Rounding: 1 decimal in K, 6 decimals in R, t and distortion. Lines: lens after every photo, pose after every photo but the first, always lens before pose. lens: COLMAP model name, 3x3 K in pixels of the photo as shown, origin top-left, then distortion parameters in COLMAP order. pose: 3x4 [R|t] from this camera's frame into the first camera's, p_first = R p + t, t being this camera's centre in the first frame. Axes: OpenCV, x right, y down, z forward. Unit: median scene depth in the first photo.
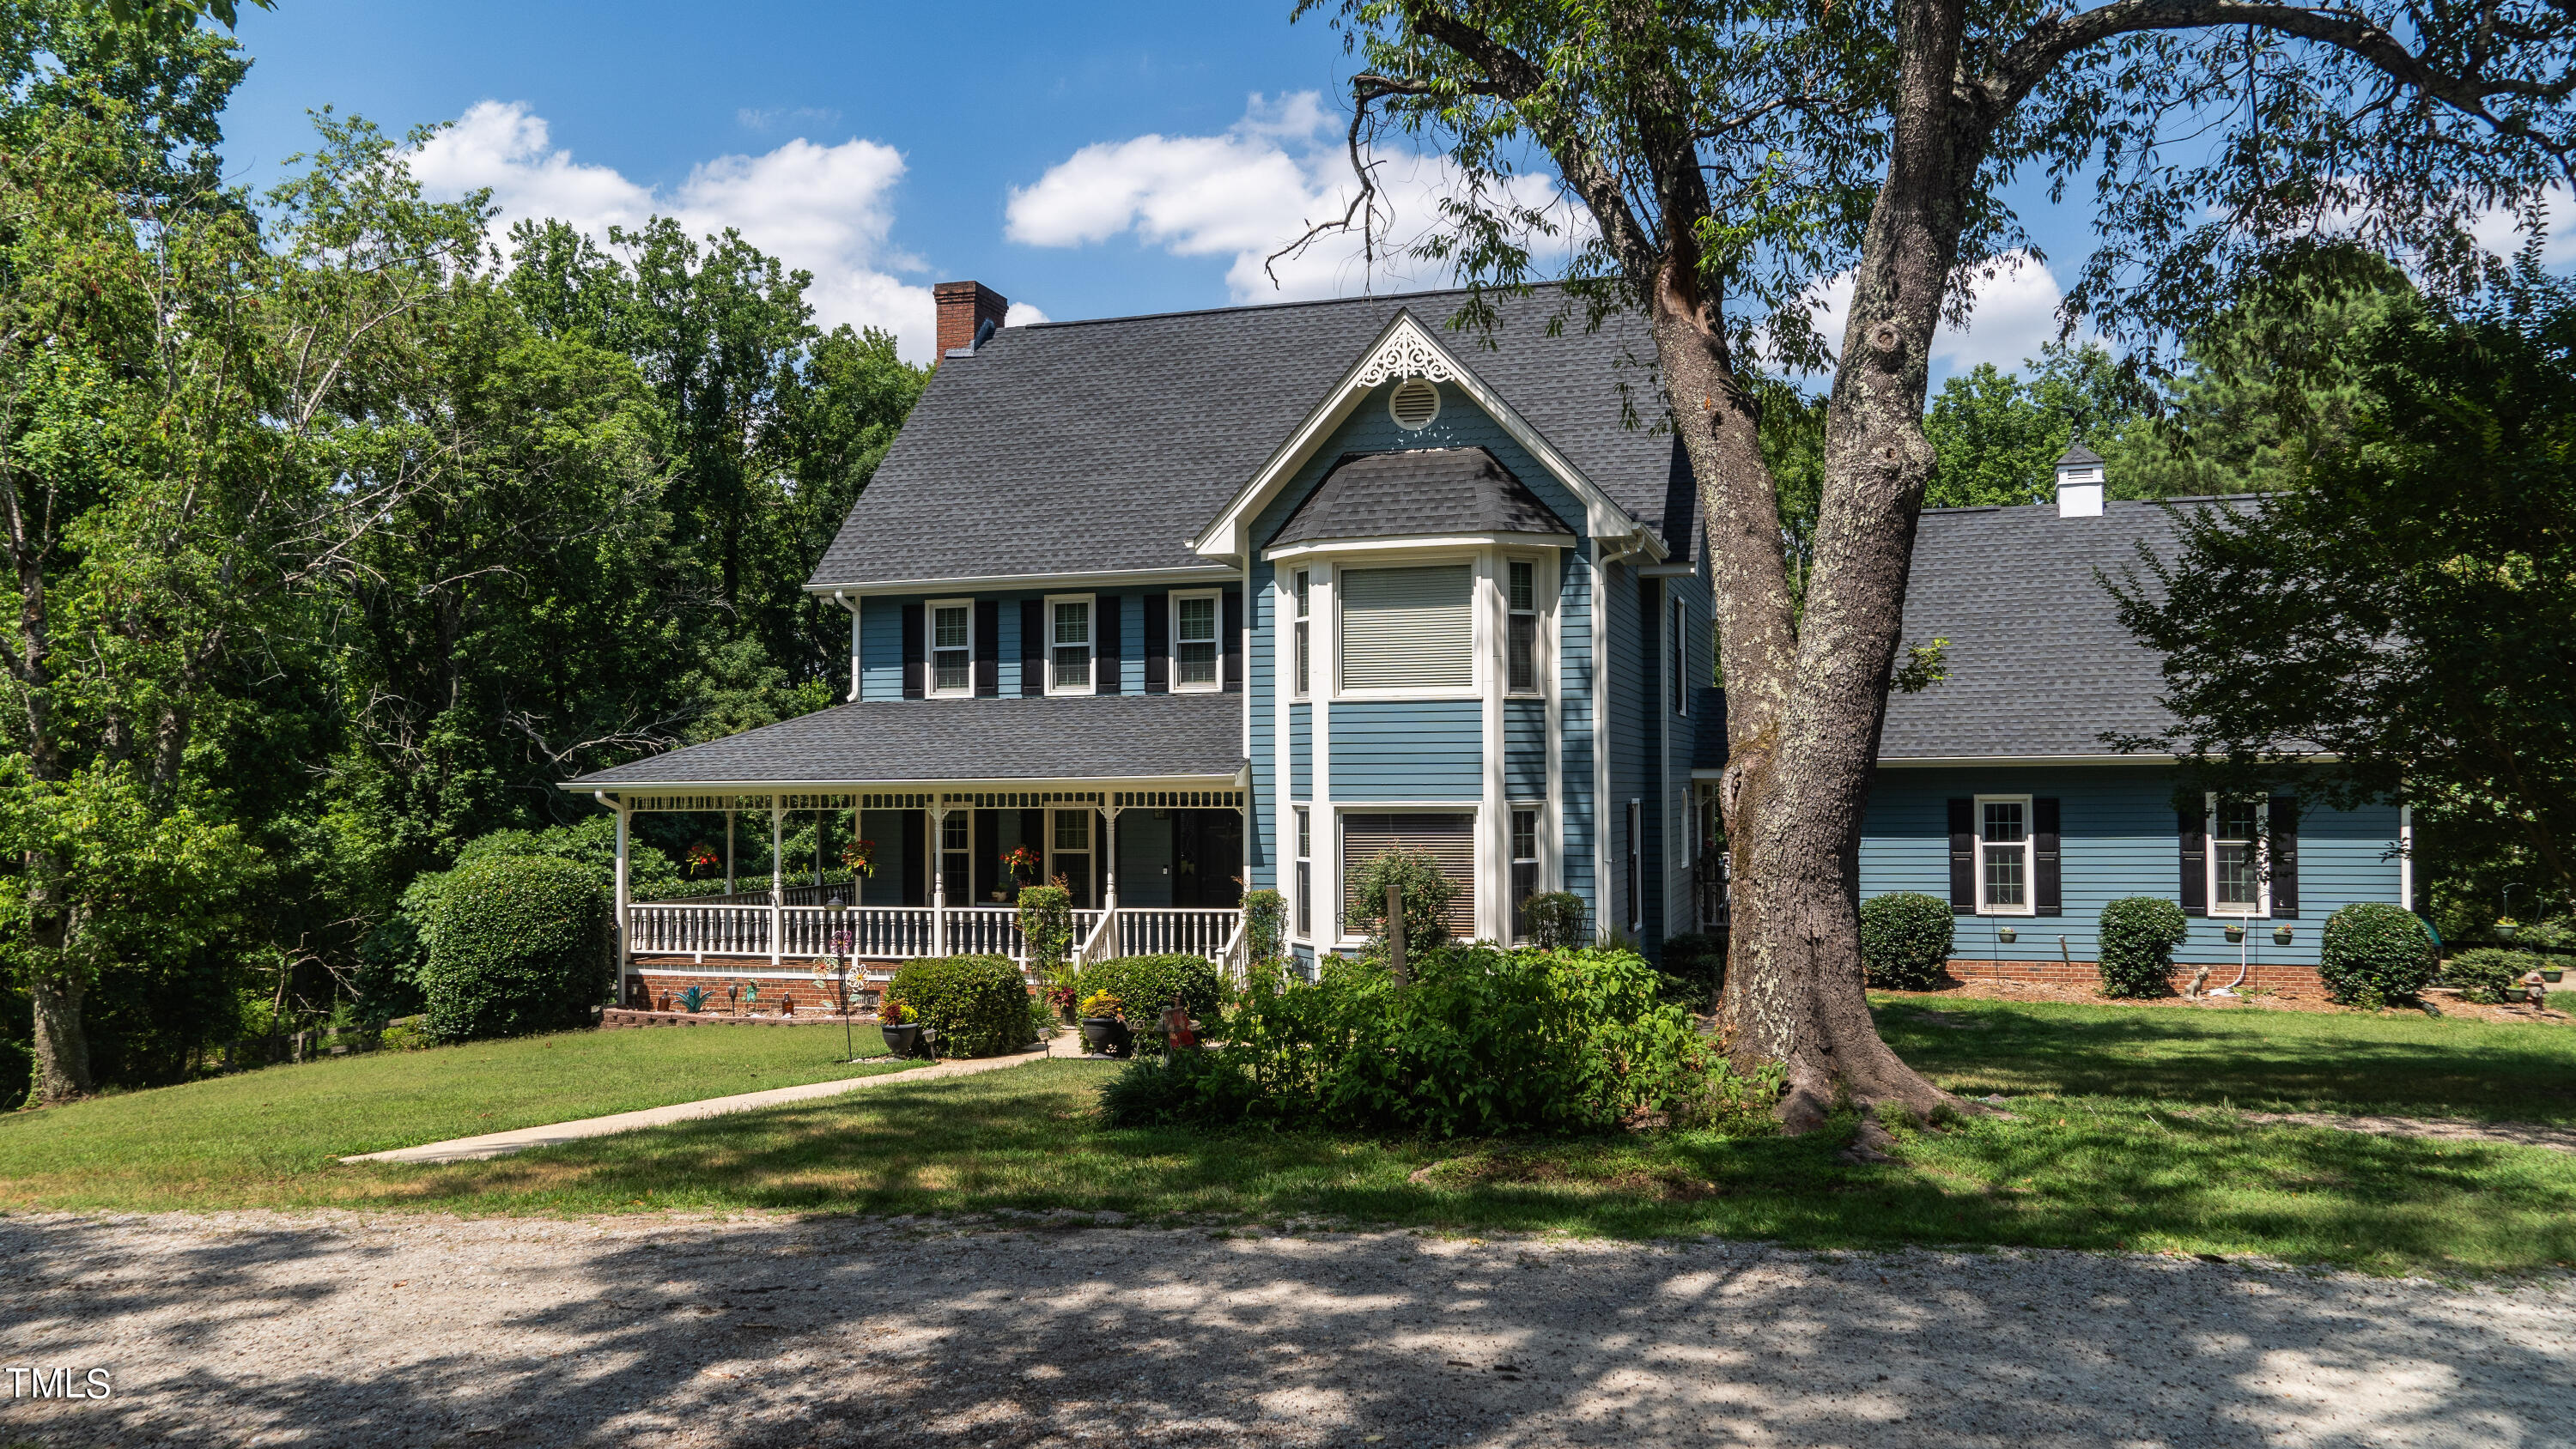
lens RADIAL K [[1904.3, 0, 1286.6], [0, 1904.3, 710.9], [0, 0, 1]] dist [-0.019563, 0.011201]
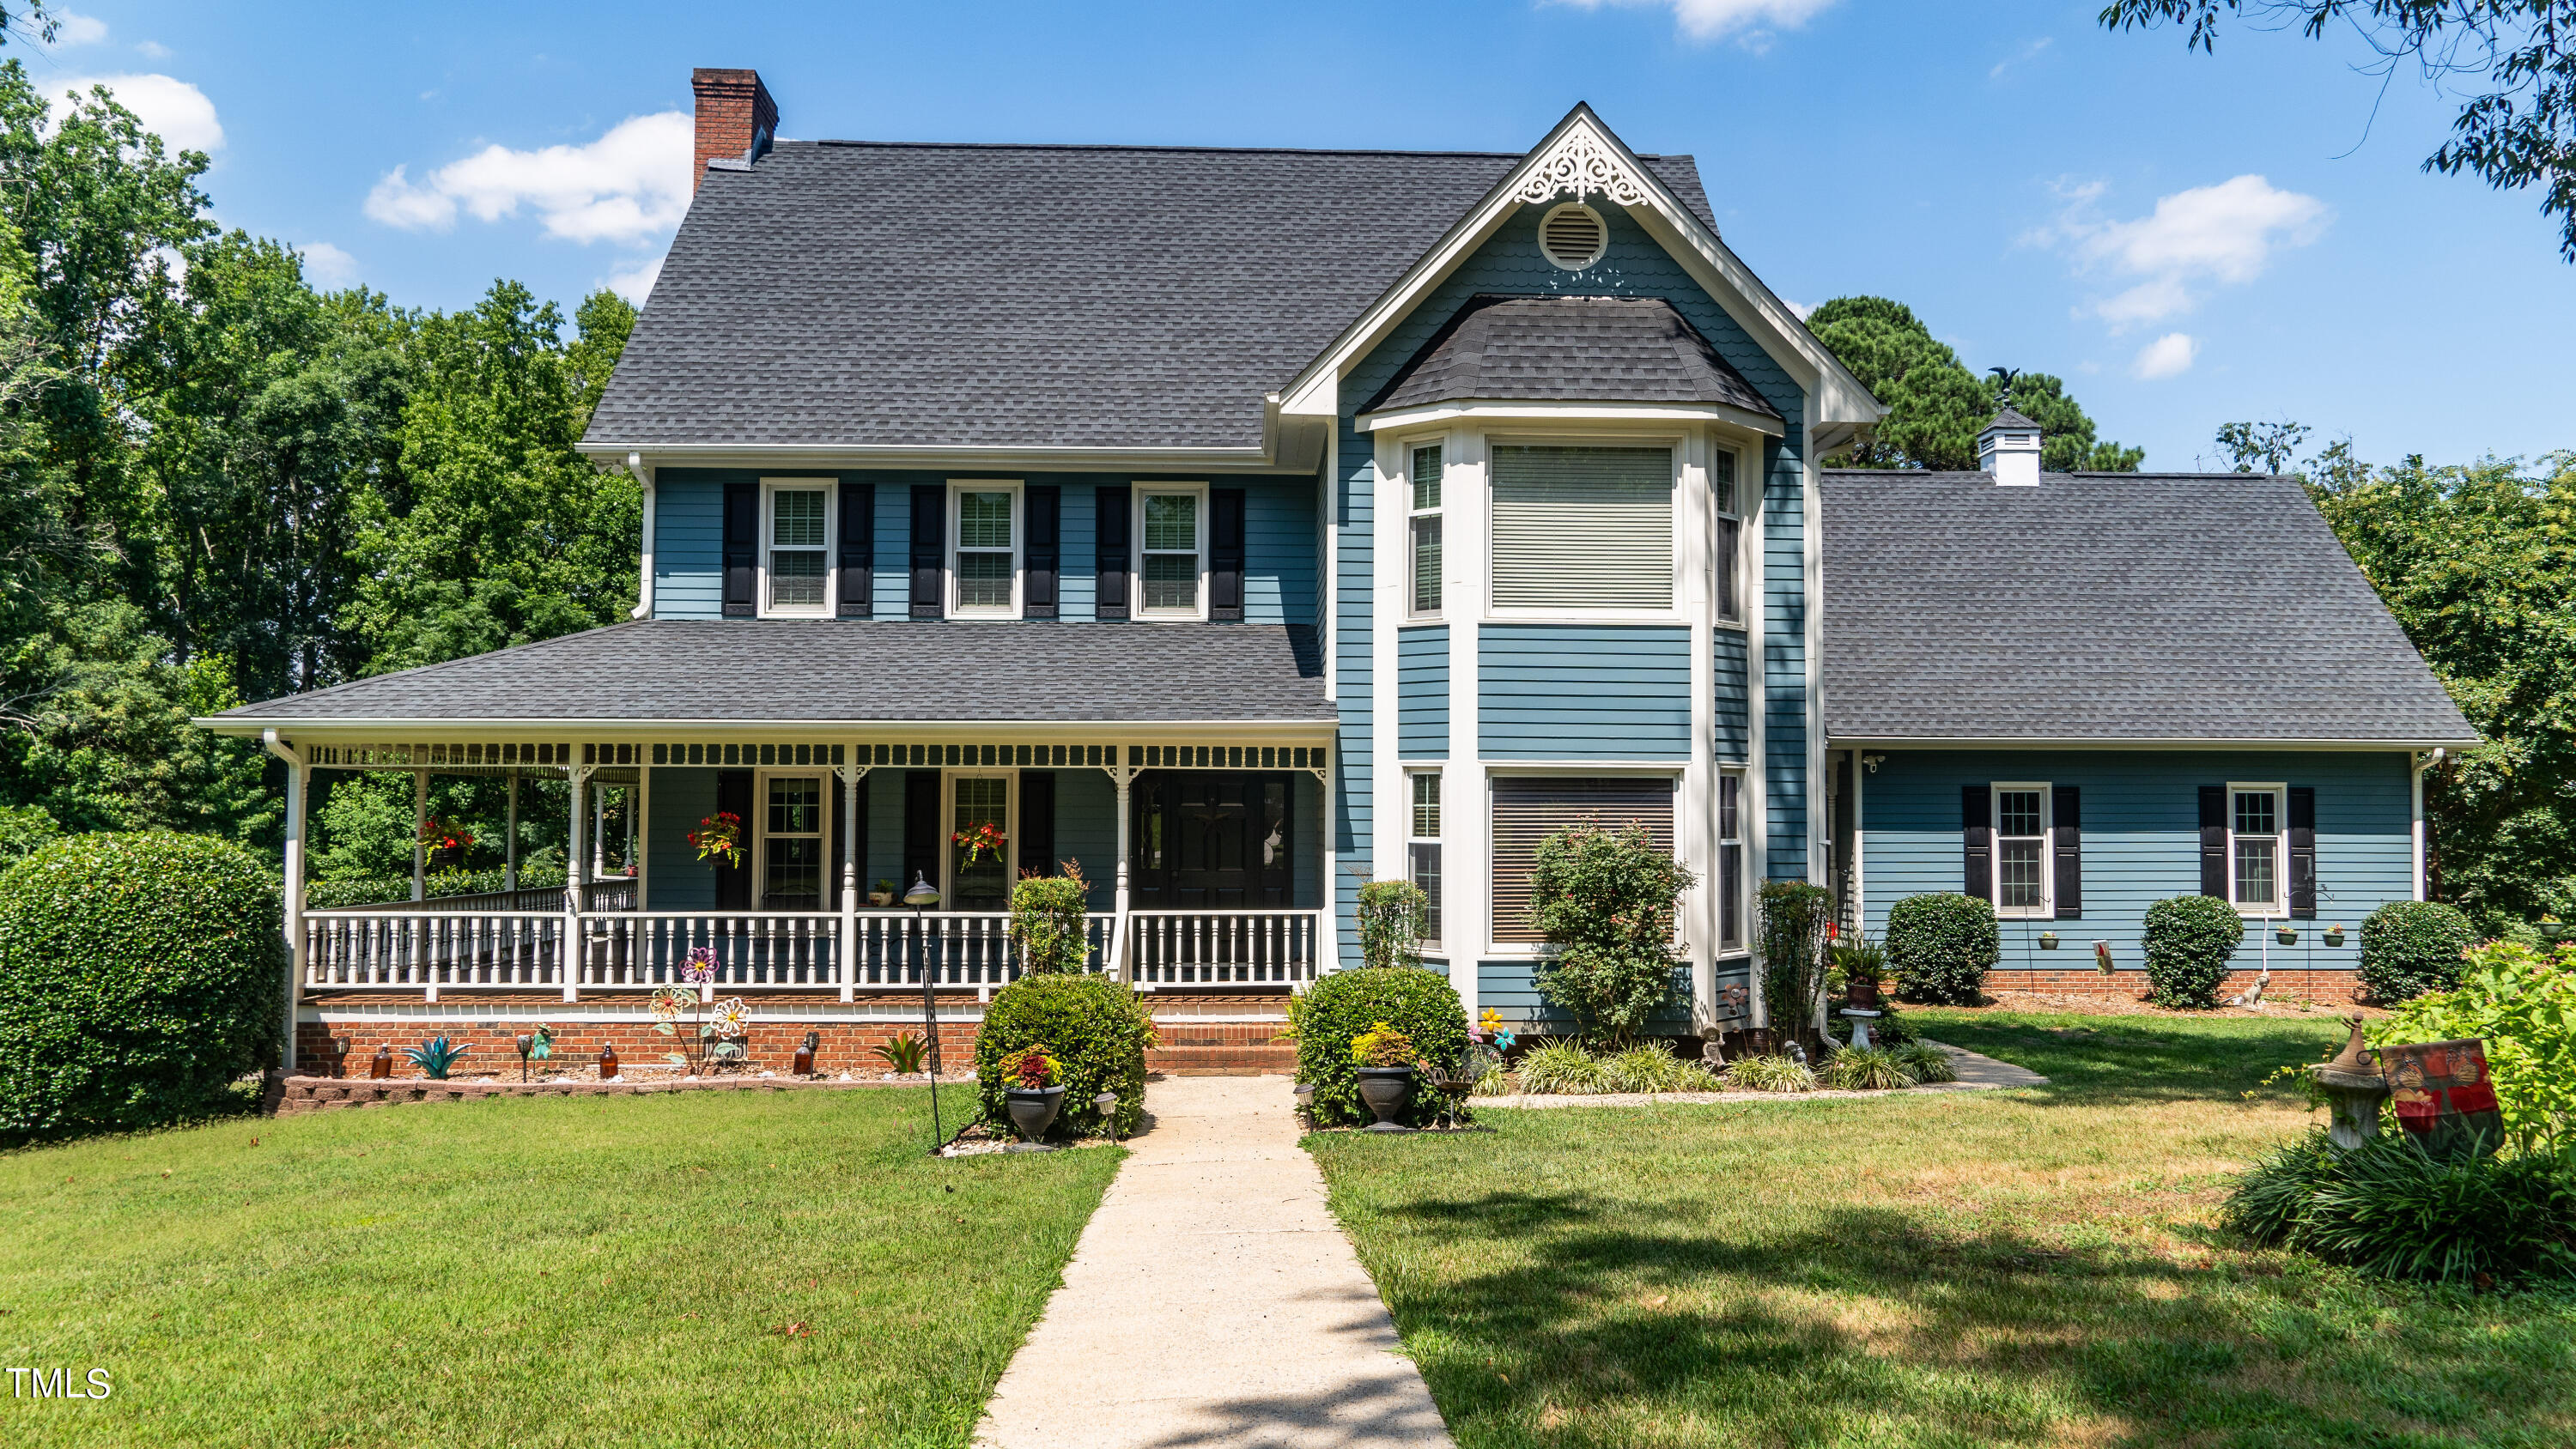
lens RADIAL K [[1904.3, 0, 1286.6], [0, 1904.3, 710.9], [0, 0, 1]] dist [-0.019563, 0.011201]
pose [[0.943584, 0.030398, 0.329735, -0.255258], [-0.024726, 0.999466, -0.021383, 0.041114], [-0.330209, 0.012024, 0.943831, 0.298590]]
